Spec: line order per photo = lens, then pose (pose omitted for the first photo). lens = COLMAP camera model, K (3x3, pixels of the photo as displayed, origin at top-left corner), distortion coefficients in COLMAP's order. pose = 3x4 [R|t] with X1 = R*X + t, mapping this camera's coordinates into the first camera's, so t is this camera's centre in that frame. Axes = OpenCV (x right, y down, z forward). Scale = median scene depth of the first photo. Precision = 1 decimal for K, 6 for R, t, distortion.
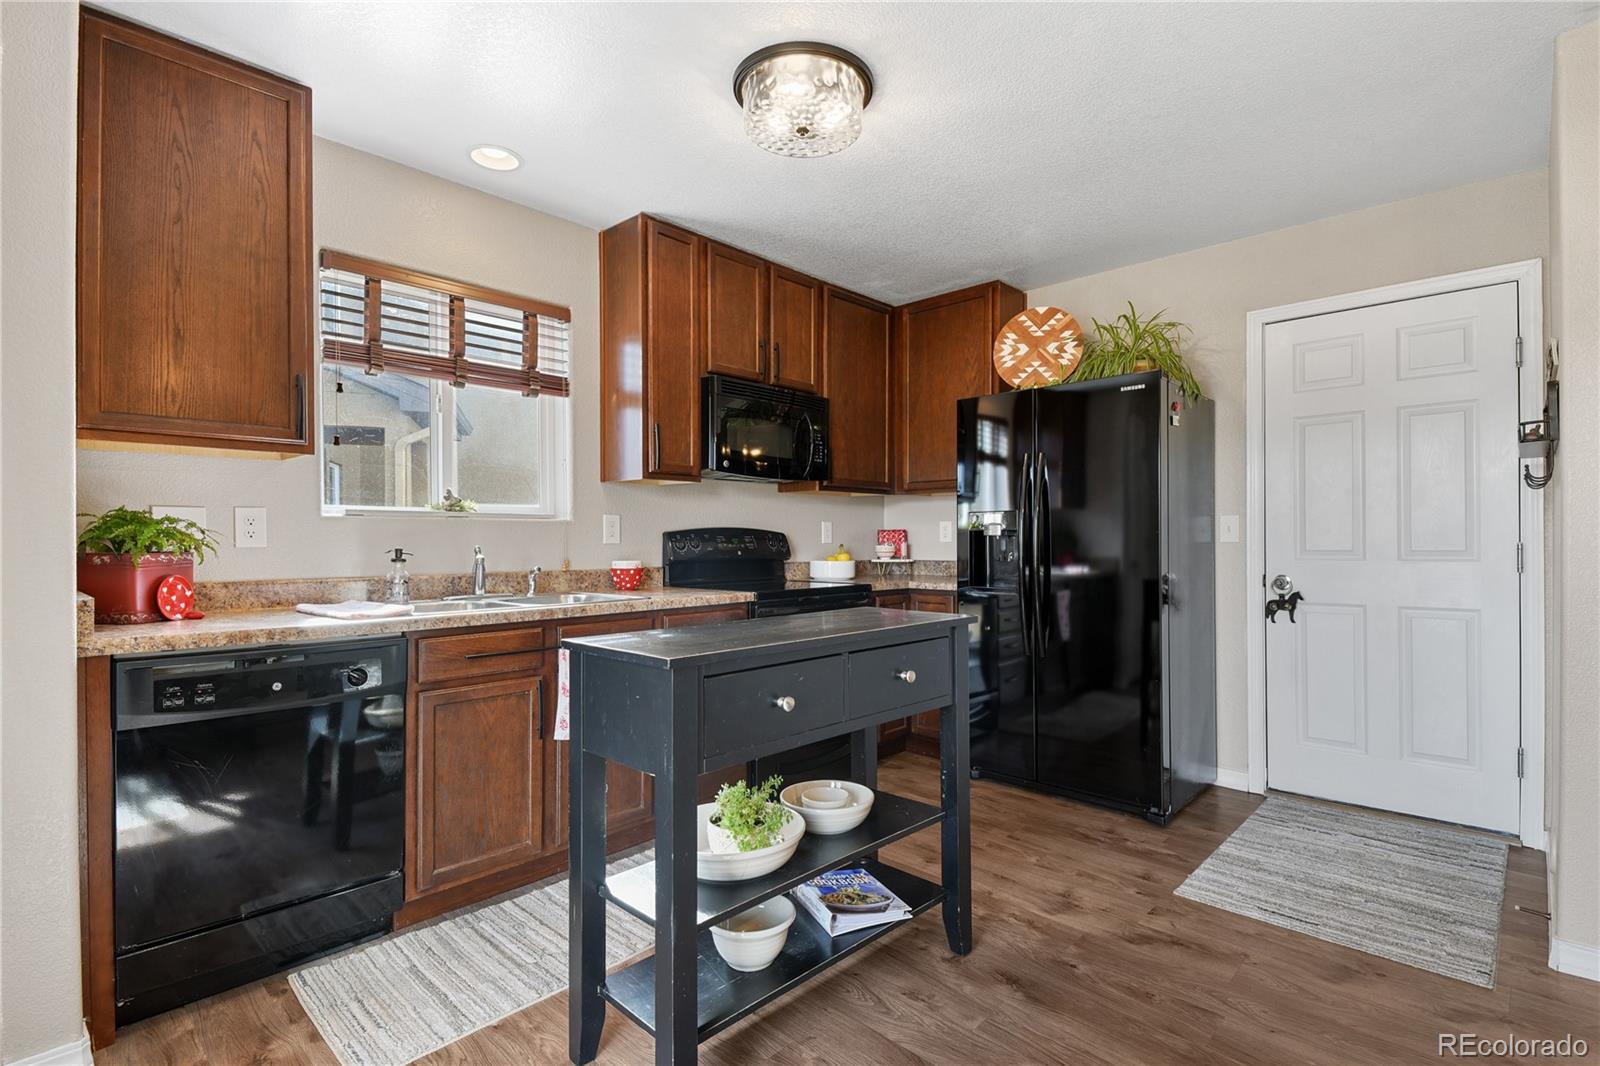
lens RADIAL K [[773.8, 0, 833.7], [0, 773.8, 529.9], [0, 0, 1]] dist [0.015410, -0.003855]
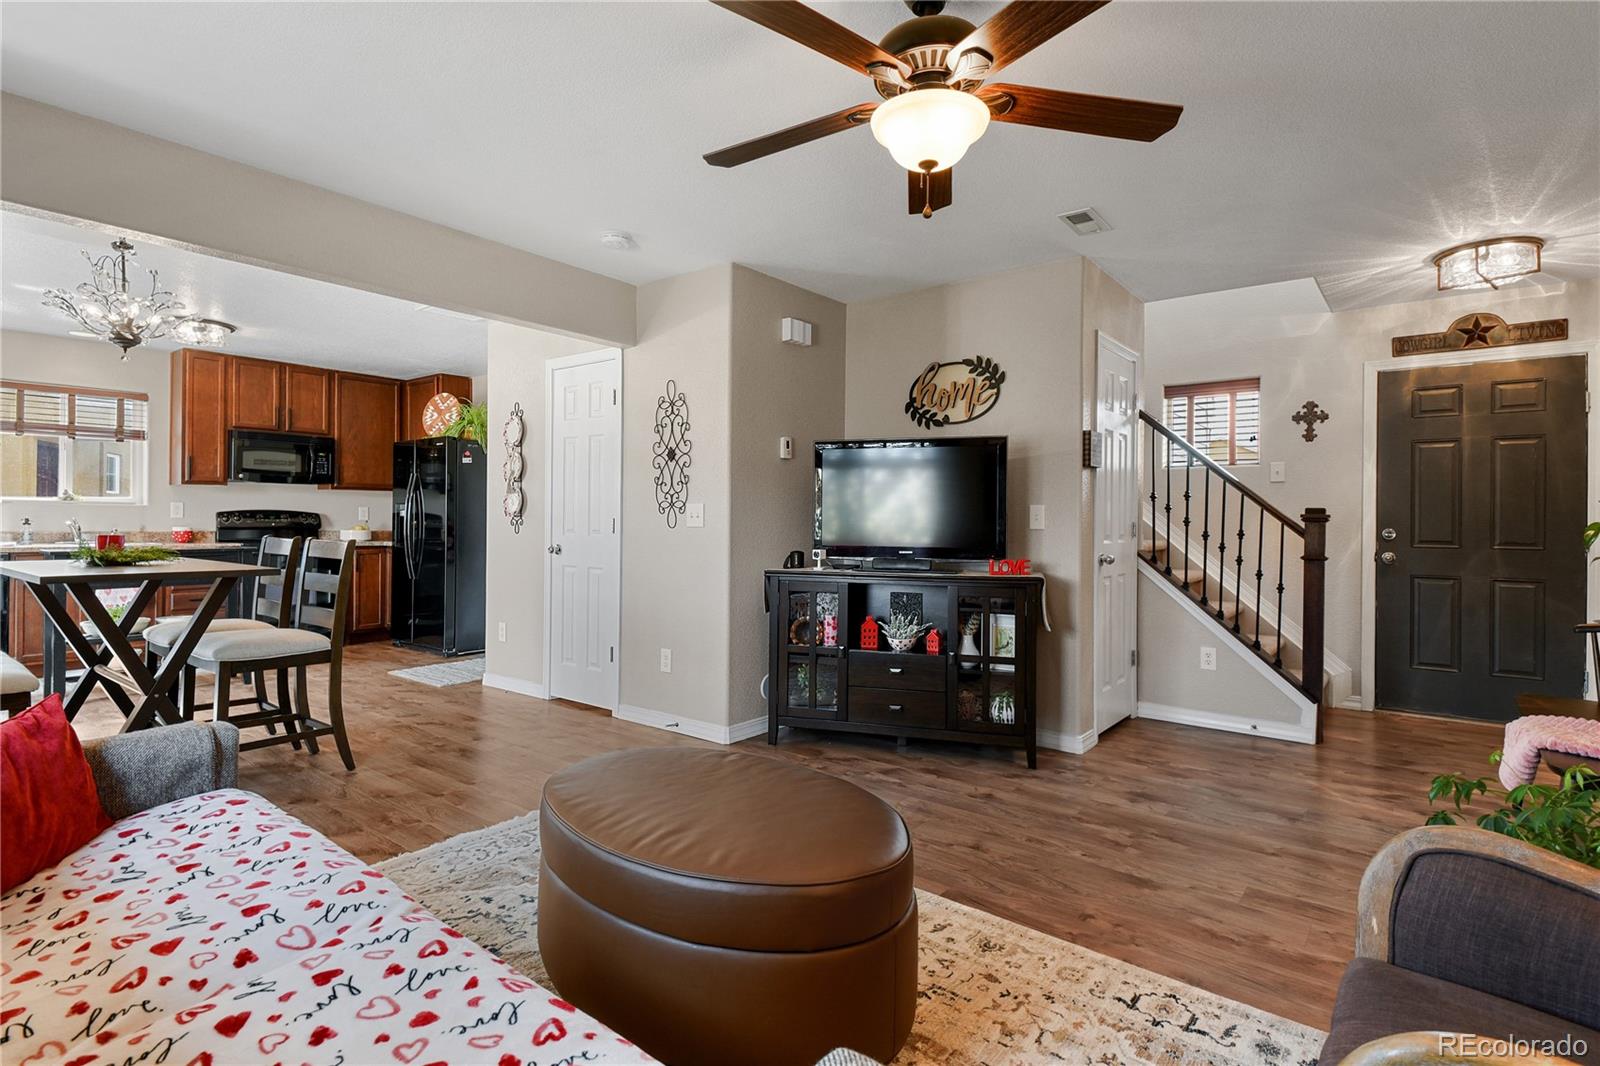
lens RADIAL K [[773.8, 0, 806.9], [0, 773.8, 524.2], [0, 0, 1]] dist [0.015410, -0.003855]
pose [[0.998138, 0.010325, 0.060121, 1.136195], [-0.011502, 0.999748, 0.019273, -0.021138], [-0.059907, -0.019929, 0.998005, -0.993014]]
